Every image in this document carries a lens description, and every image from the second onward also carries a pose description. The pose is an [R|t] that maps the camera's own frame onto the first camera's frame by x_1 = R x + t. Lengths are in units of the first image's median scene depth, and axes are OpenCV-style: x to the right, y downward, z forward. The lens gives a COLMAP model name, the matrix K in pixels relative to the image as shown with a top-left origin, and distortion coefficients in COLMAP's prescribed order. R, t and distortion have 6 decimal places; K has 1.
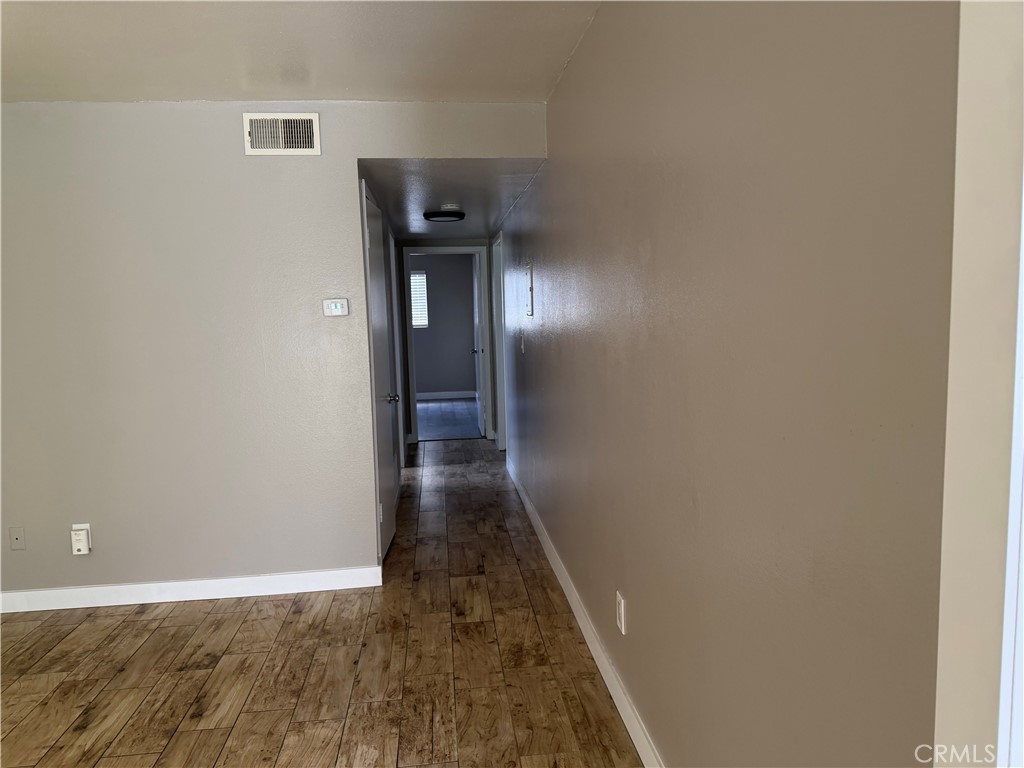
lens RADIAL K [[738.9, 0, 513.7], [0, 738.9, 383.3], [0, 0, 1]] dist [0.025565, -0.013097]
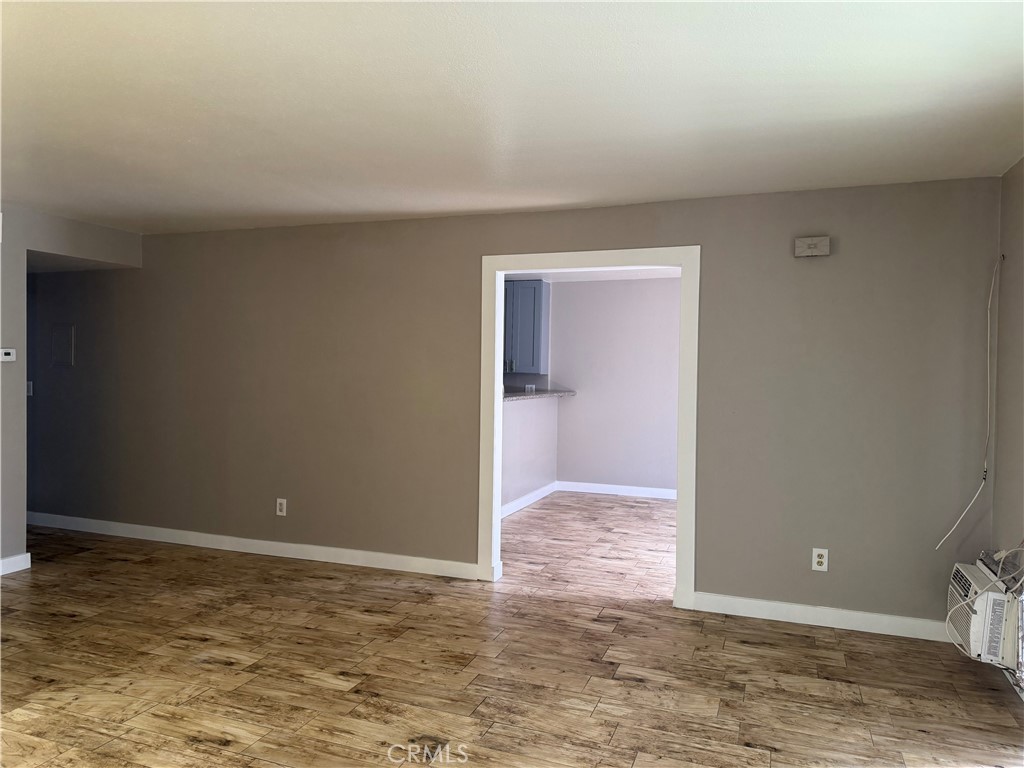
lens RADIAL K [[738.9, 0, 511.8], [0, 738.9, 383.0], [0, 0, 1]] dist [0.025565, -0.013097]
pose [[0.441670, 0.015519, 0.897044, -1.172200], [0.074665, 0.995746, -0.053989, 0.097335], [-0.894066, 0.090823, 0.438632, -0.439115]]
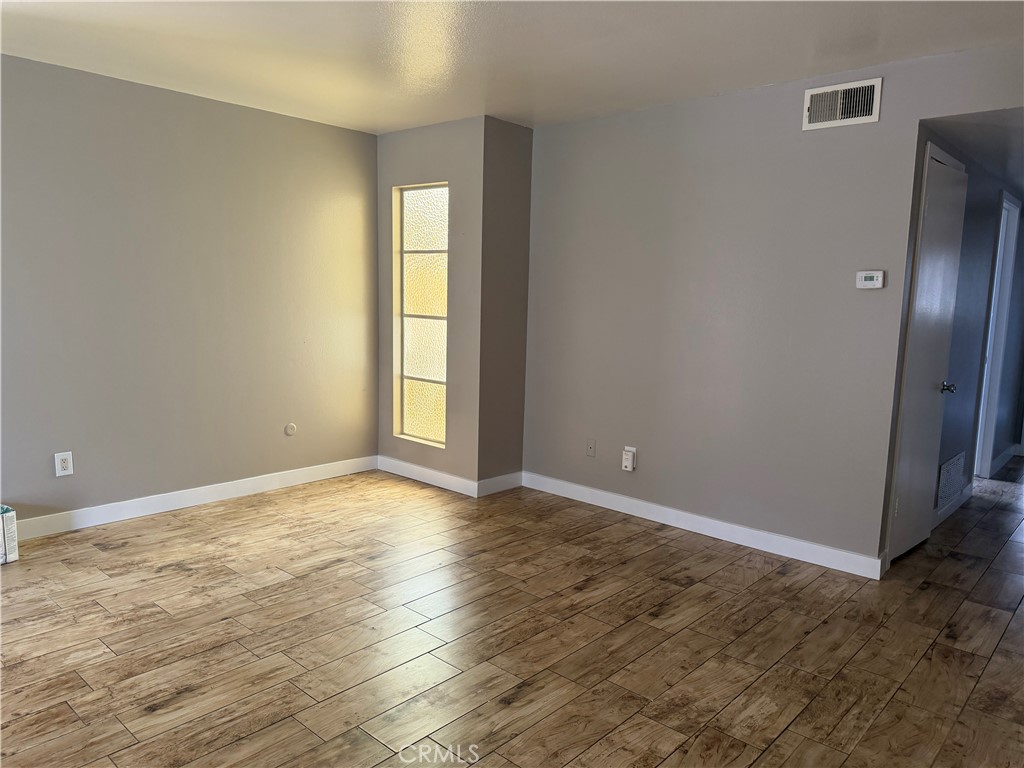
lens RADIAL K [[738.9, 0, 515.6], [0, 738.9, 378.5], [0, 0, 1]] dist [0.025565, -0.013097]
pose [[0.667250, 0.136999, -0.732126, 0.197988], [-0.127707, 0.989426, 0.068756, 0.017650], [0.733804, 0.047620, 0.677690, 0.017525]]
